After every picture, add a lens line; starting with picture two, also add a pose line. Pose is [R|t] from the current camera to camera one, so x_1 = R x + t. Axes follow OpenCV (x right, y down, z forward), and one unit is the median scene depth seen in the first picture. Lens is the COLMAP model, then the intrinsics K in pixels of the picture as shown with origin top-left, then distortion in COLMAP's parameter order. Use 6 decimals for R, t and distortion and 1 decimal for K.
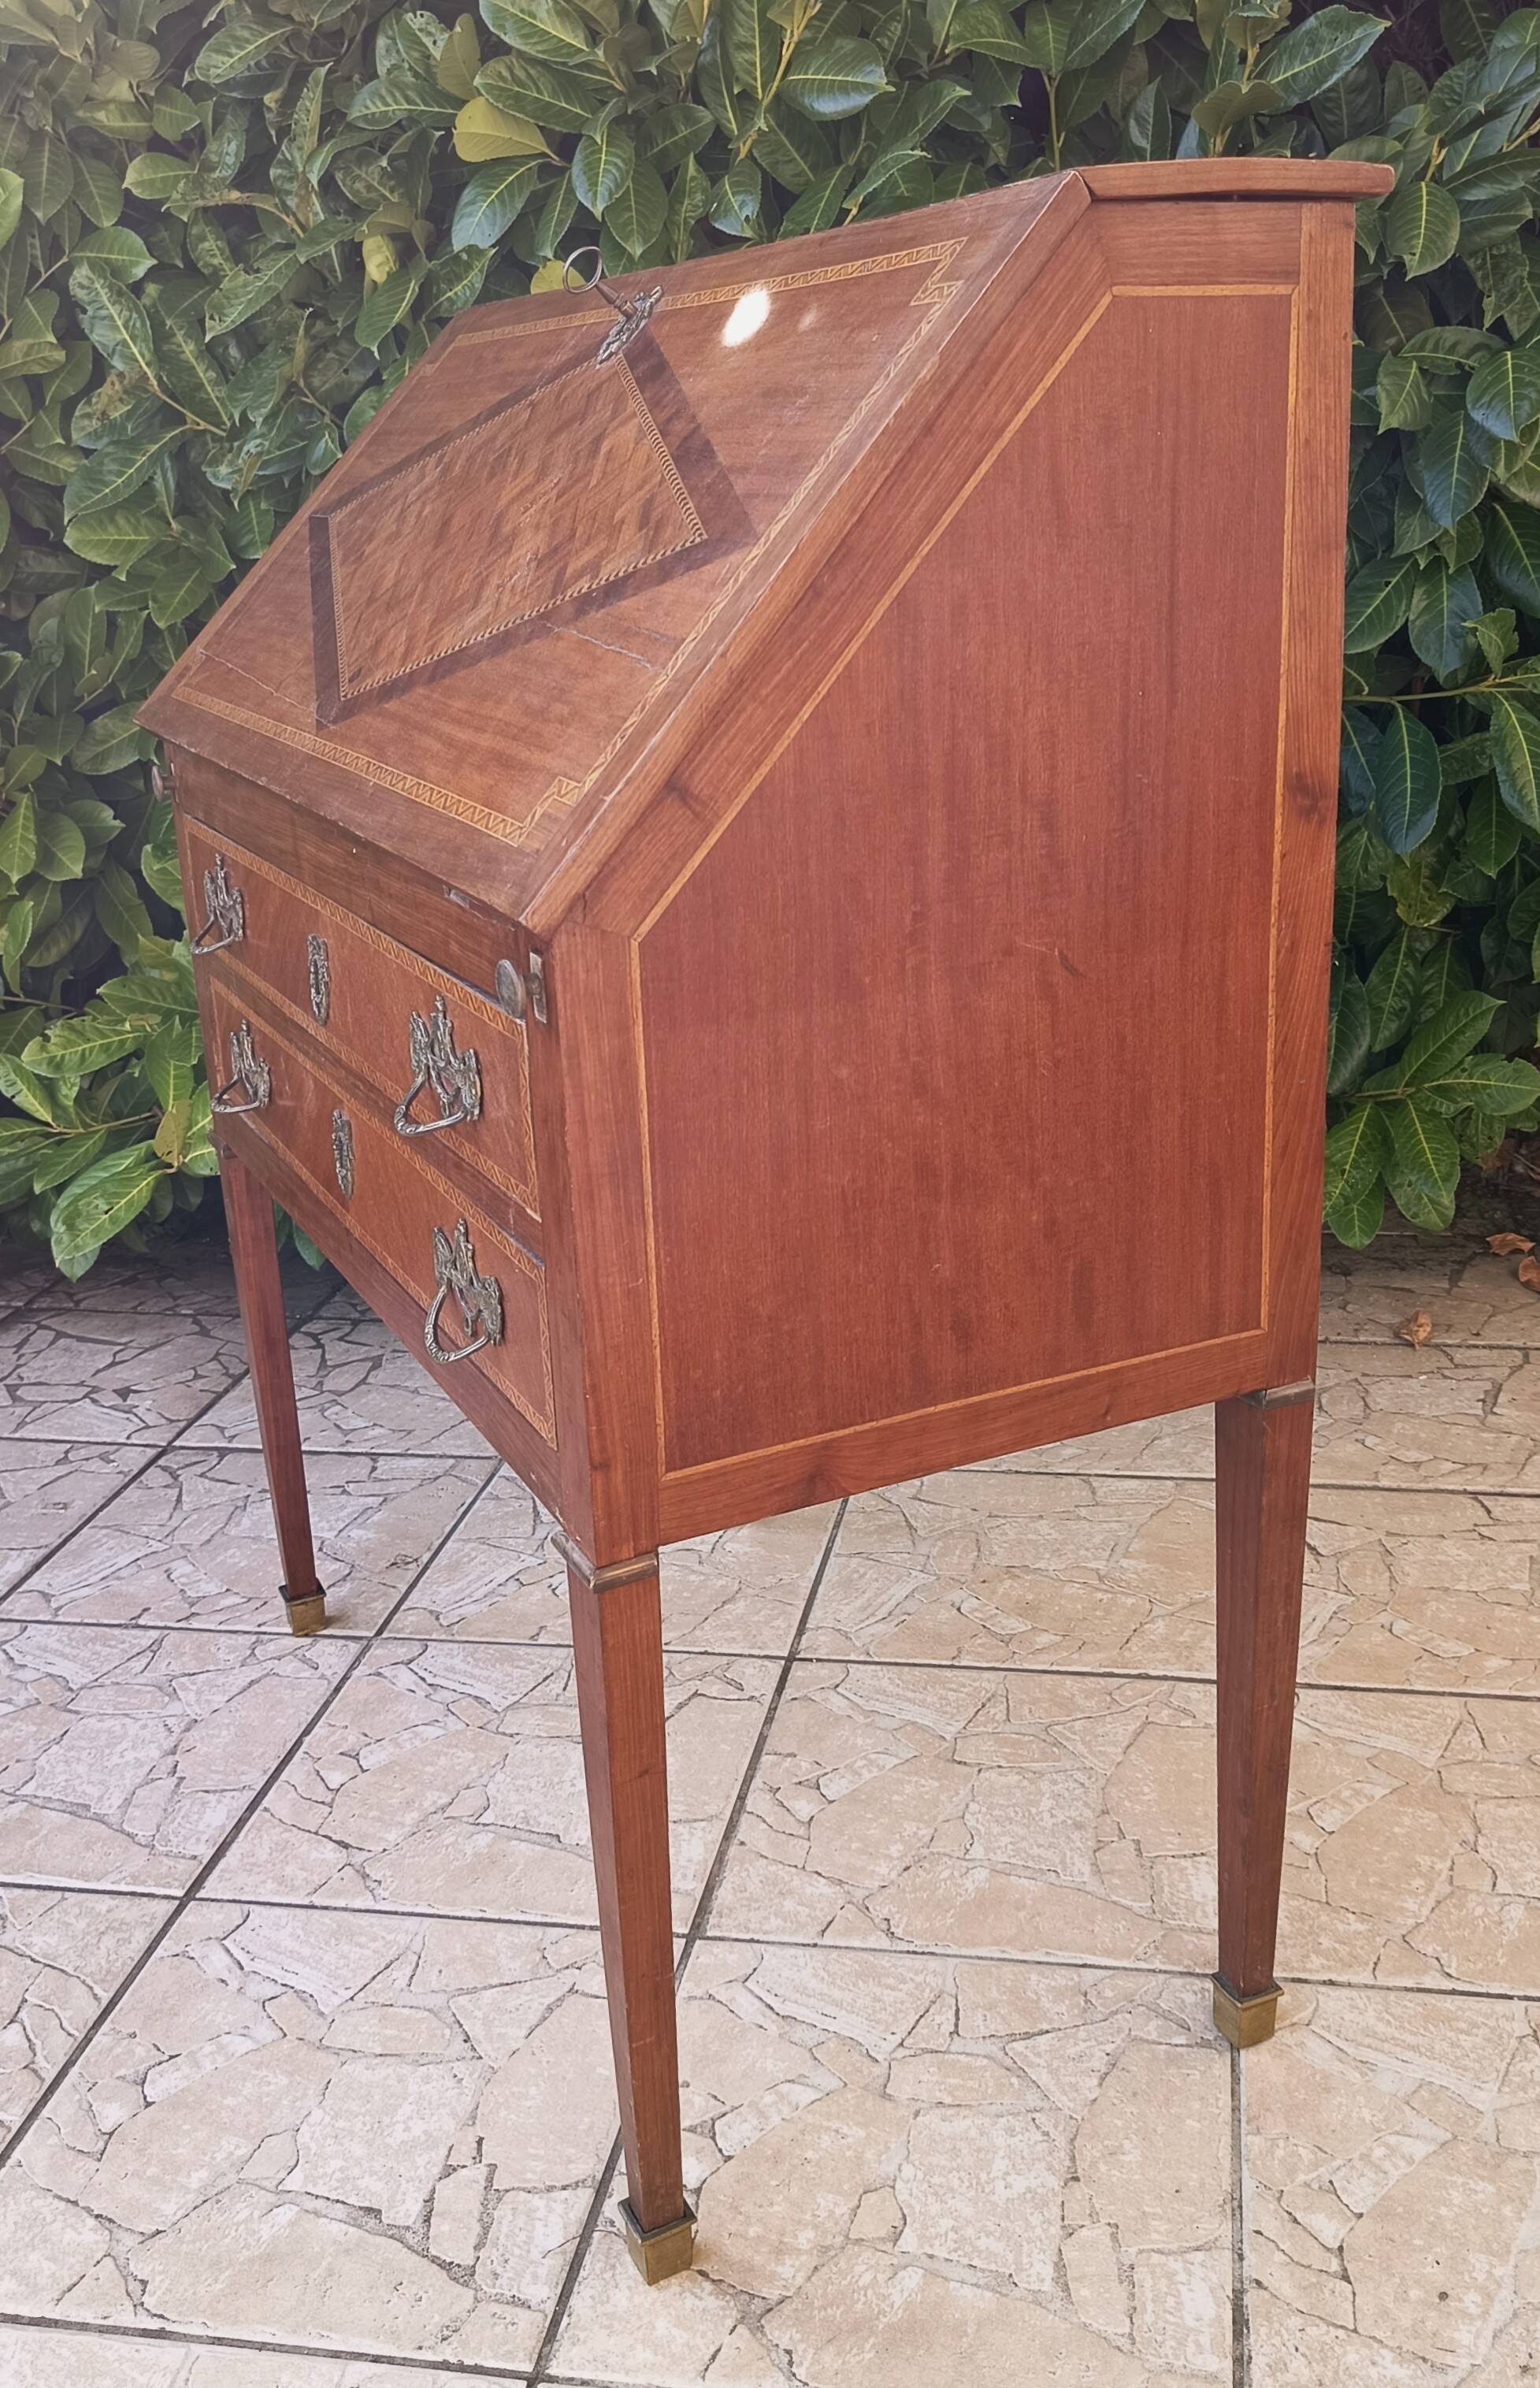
lens RADIAL K [[2257.9, 0, 845.6], [0, 2257.9, 1143.4], [0, 0, 1]] dist [0.023200, 0.000000]
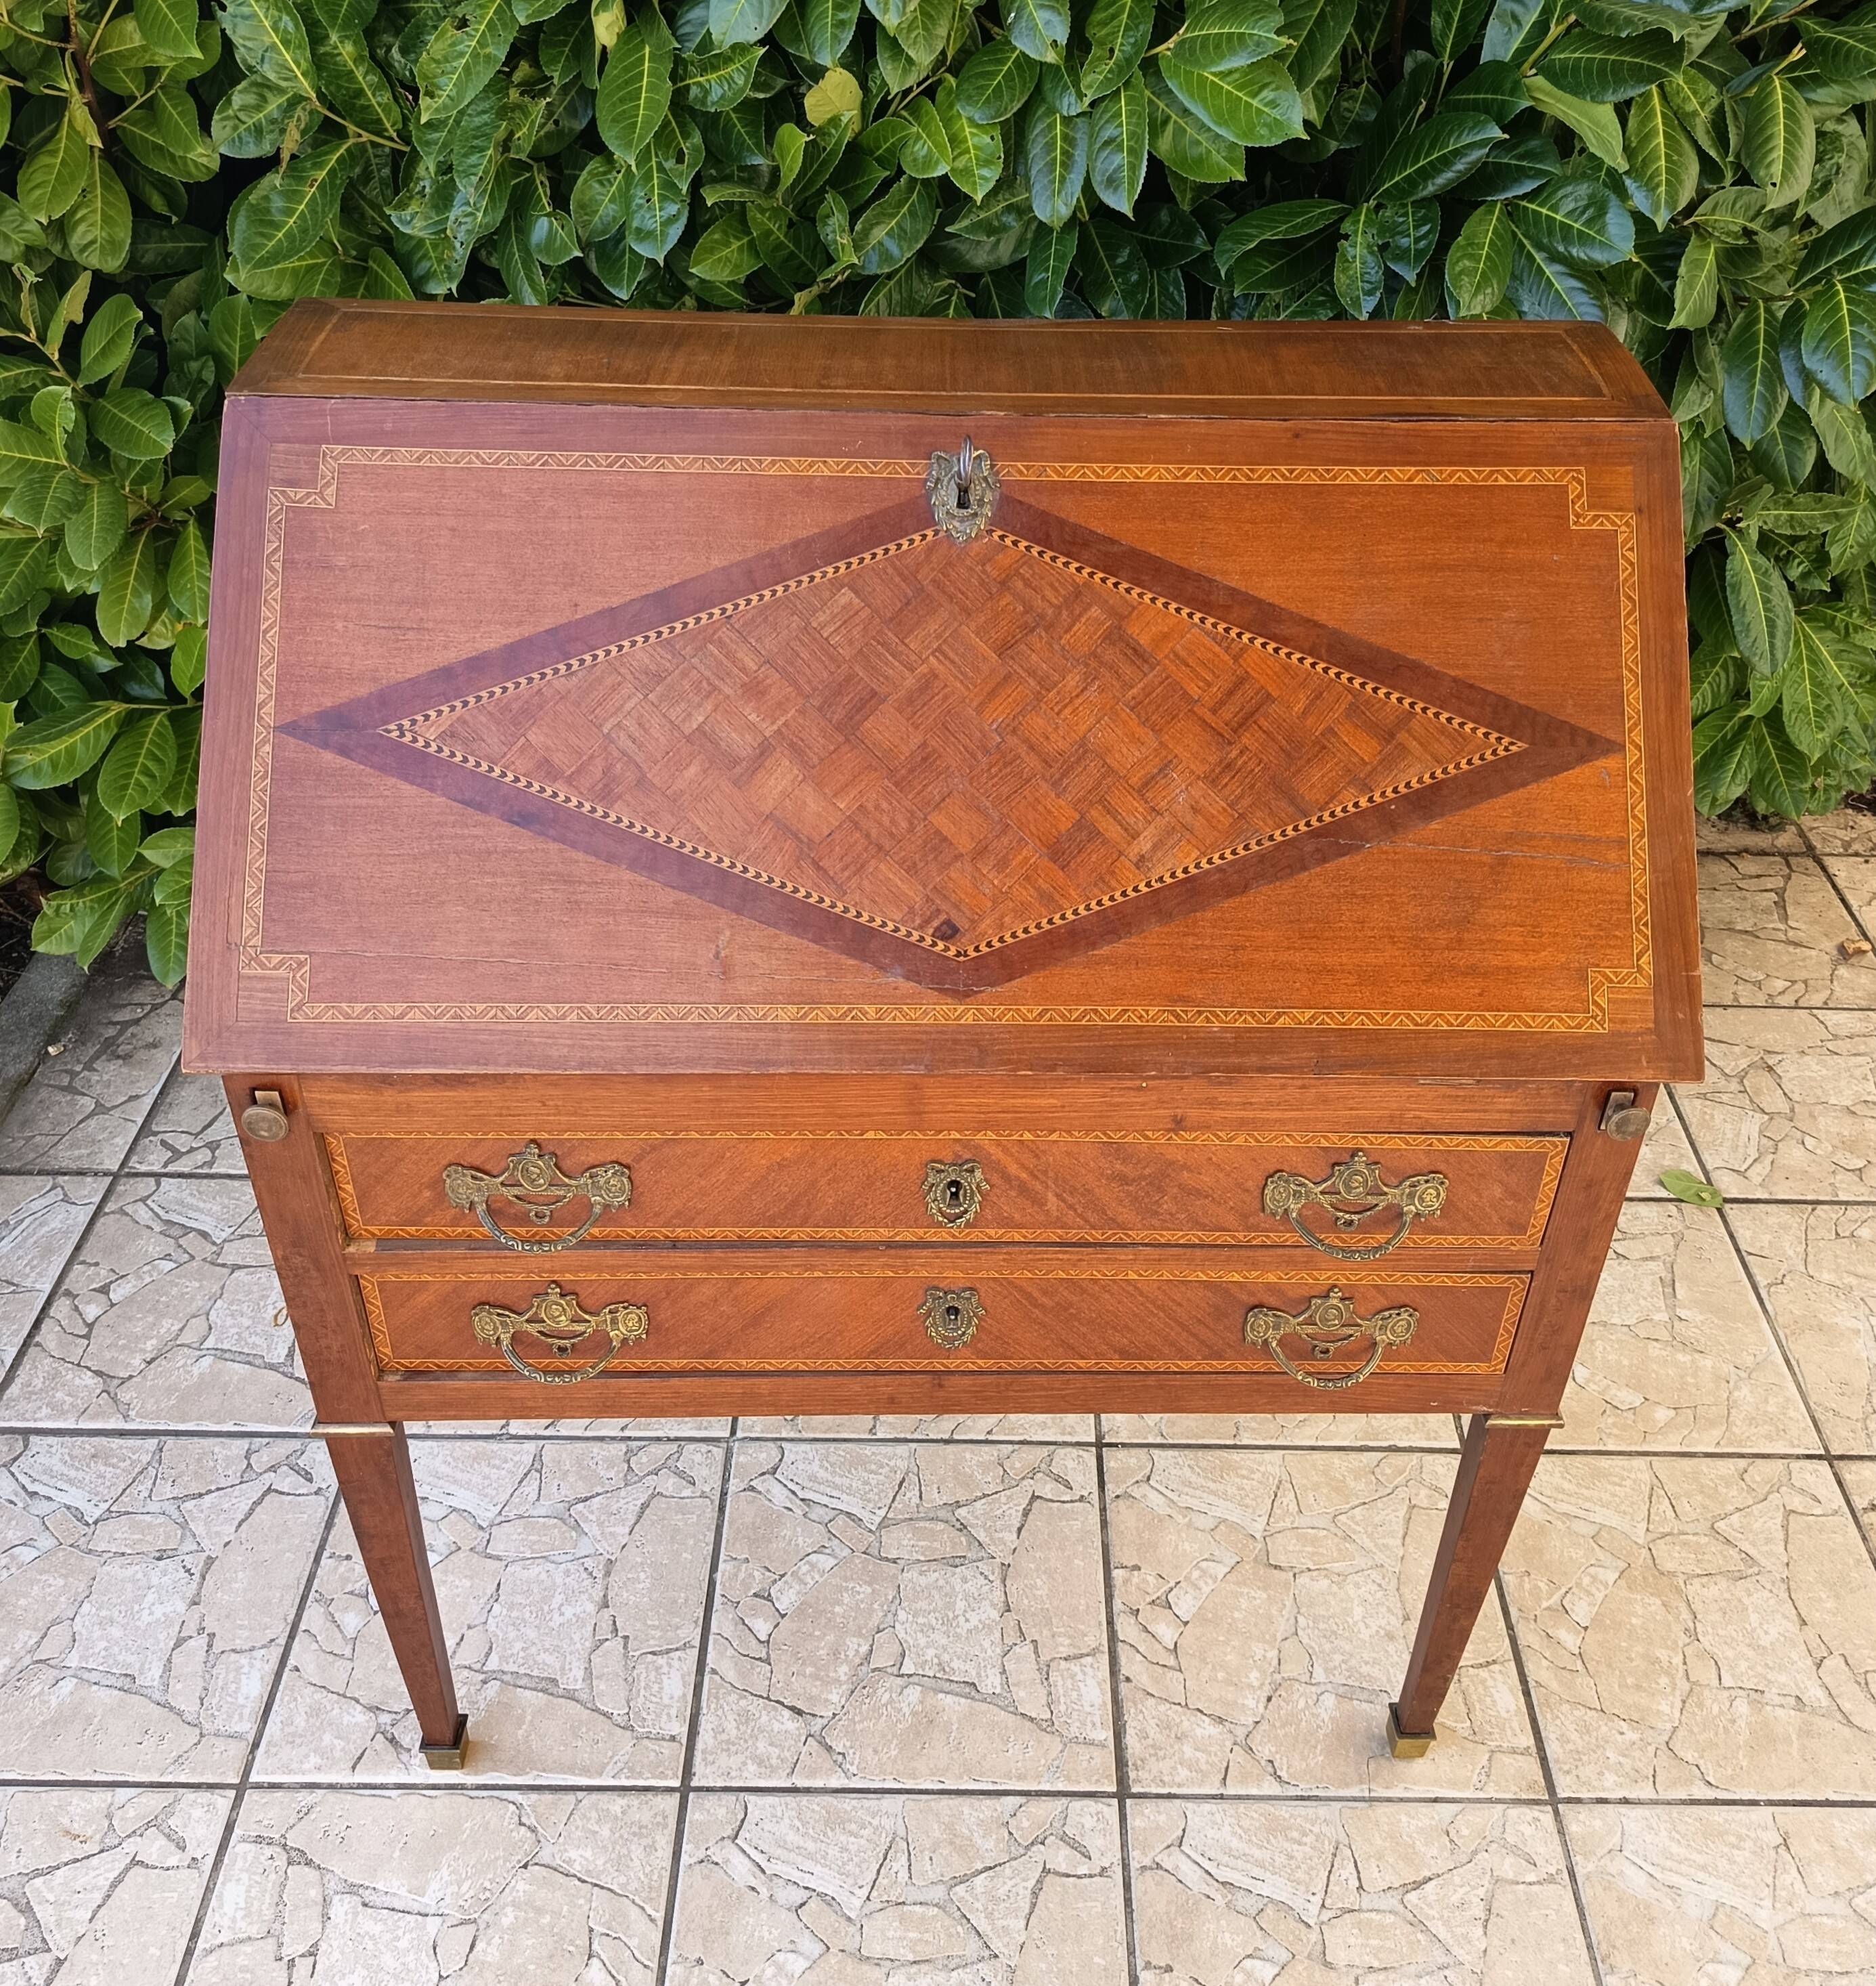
lens RADIAL K [[1936.7, 0, 989.8], [0, 1936.7, 990.5], [0, 0, 1]] dist [0.026082, 0.000000]
pose [[0.984443, -0.051735, 0.167914, -0.251130], [-0.010620, 0.936401, 0.350771, -0.368589], [-0.175382, -0.347097, 0.921284, 0.160873]]
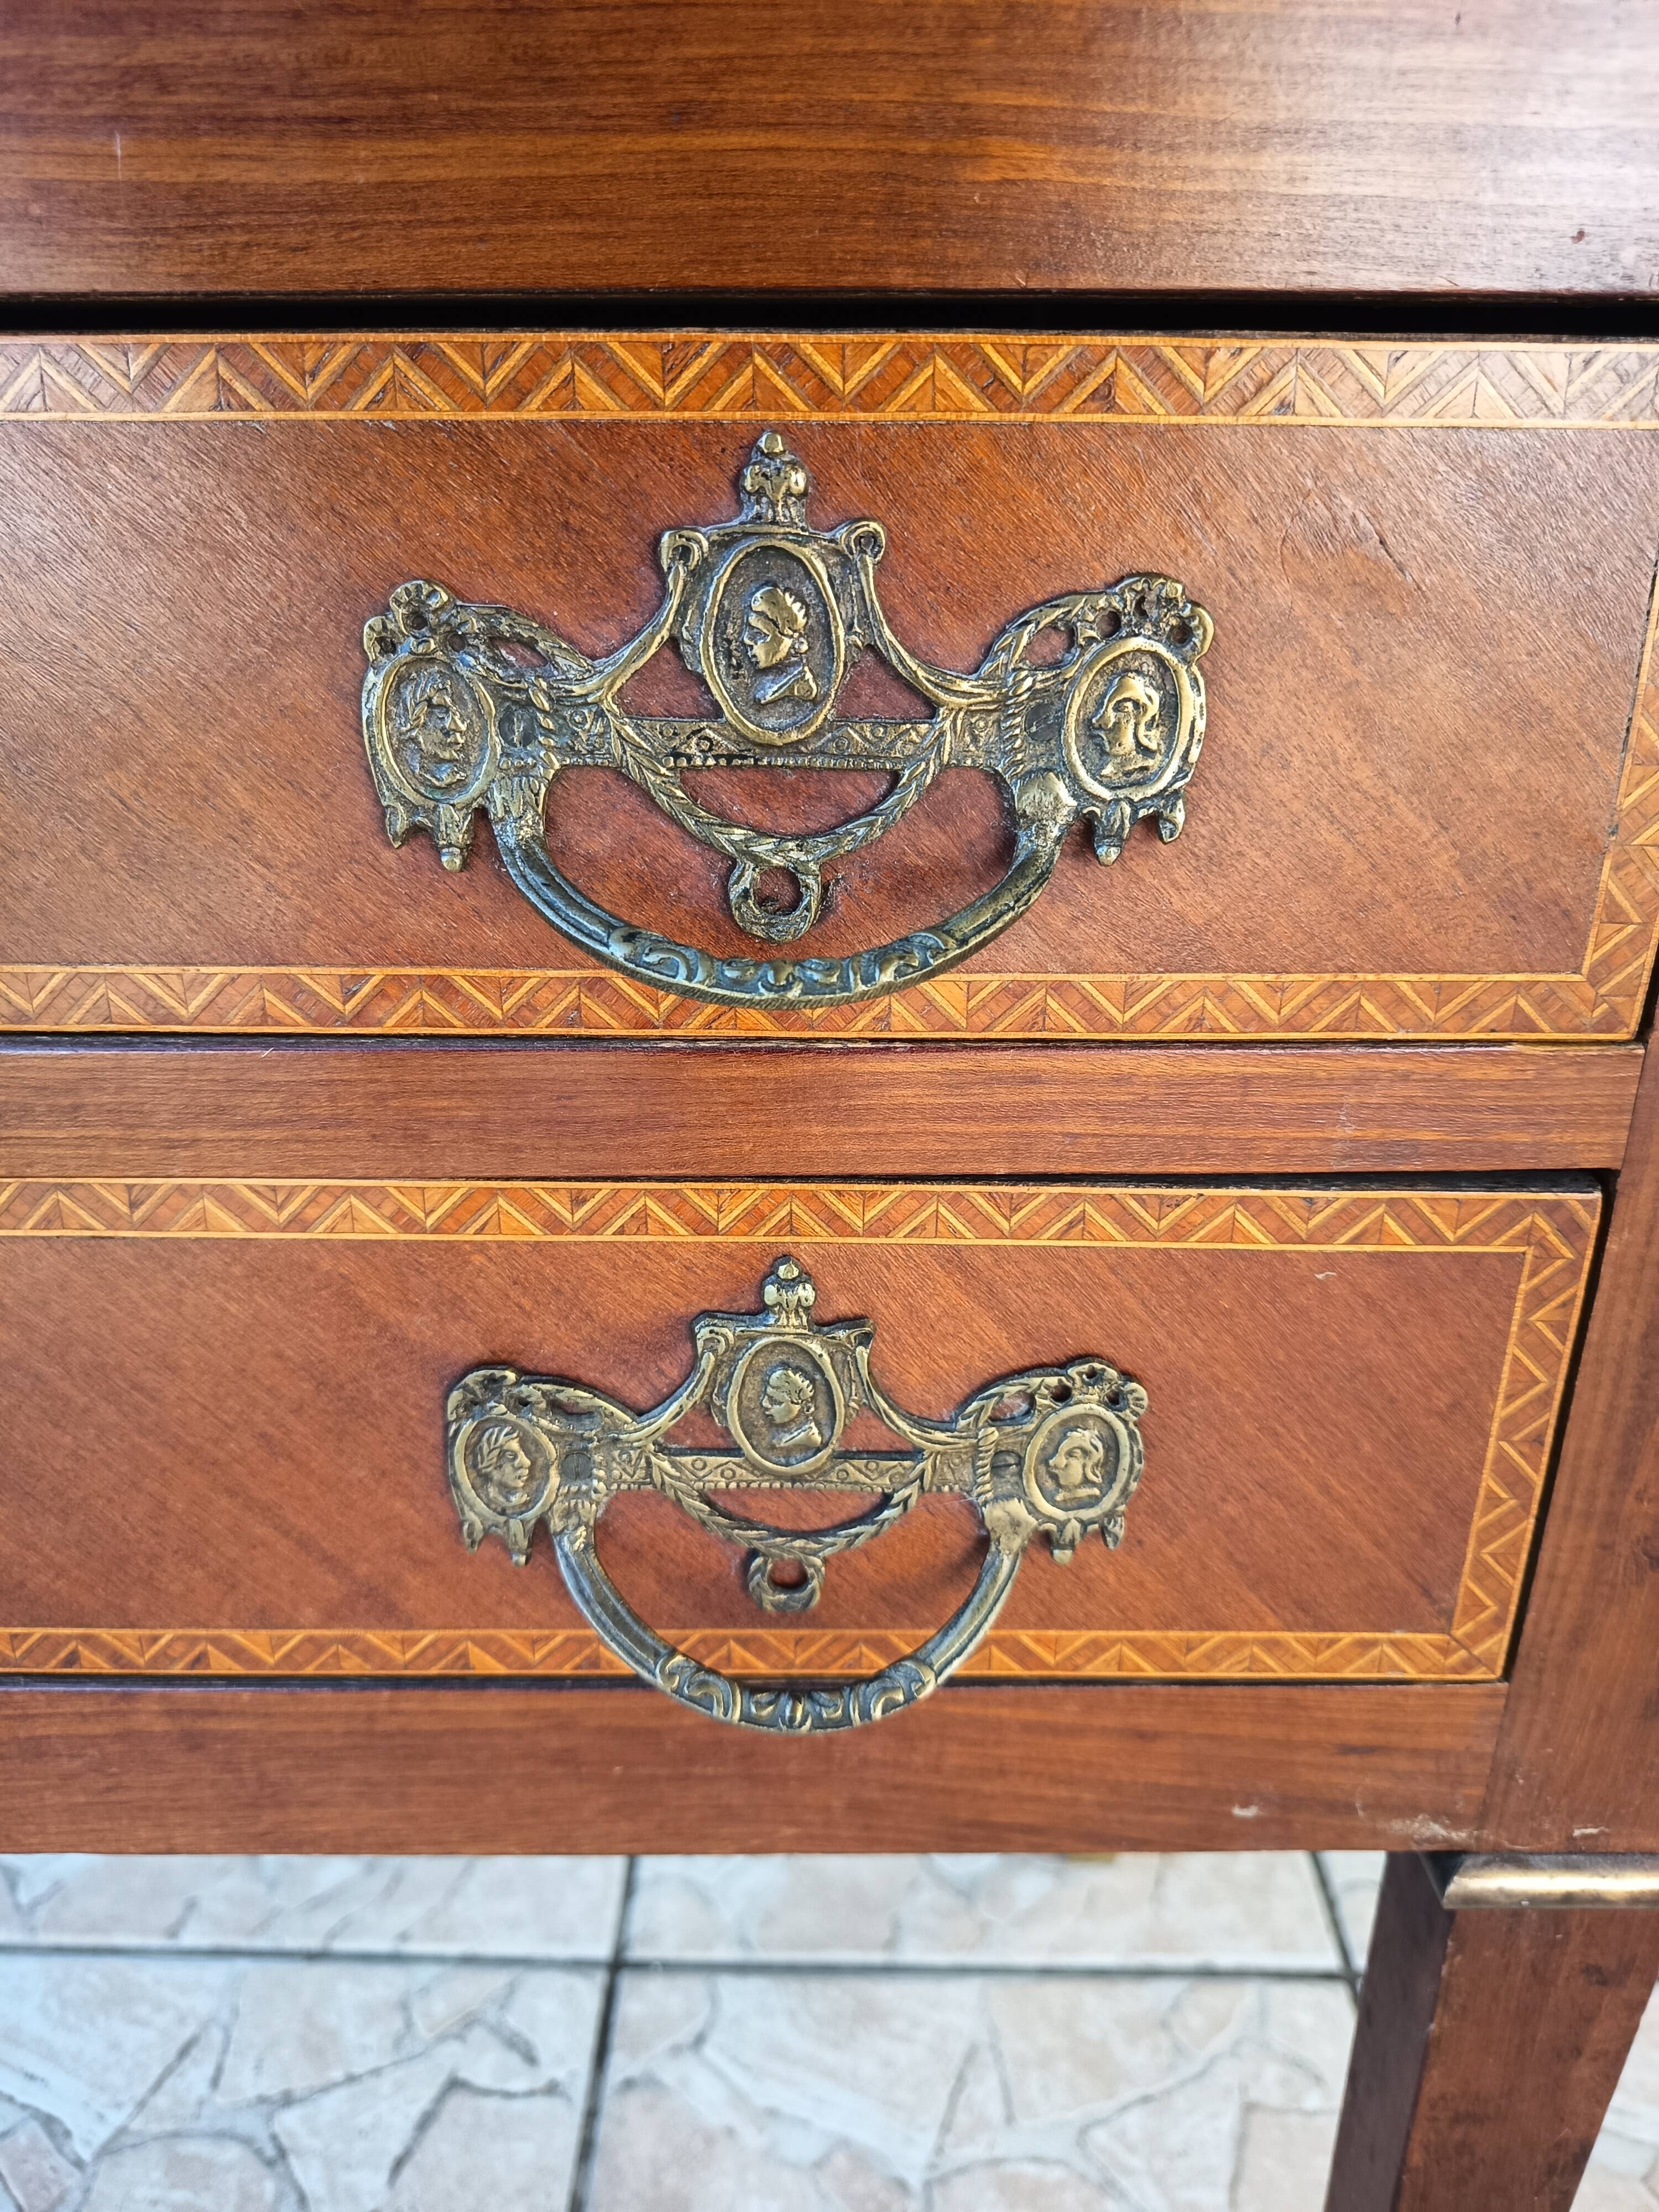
lens RADIAL K [[1603.9, 0, 840.3], [0, 1603.9, 1091.7], [0, 0, 1]] dist [-0.009874, -0.004108]
pose [[0.988707, -0.020059, 0.148516, -0.025206], [0.005897, 0.995442, 0.095190, -0.042422], [-0.149748, -0.093239, 0.984318, 0.625173]]
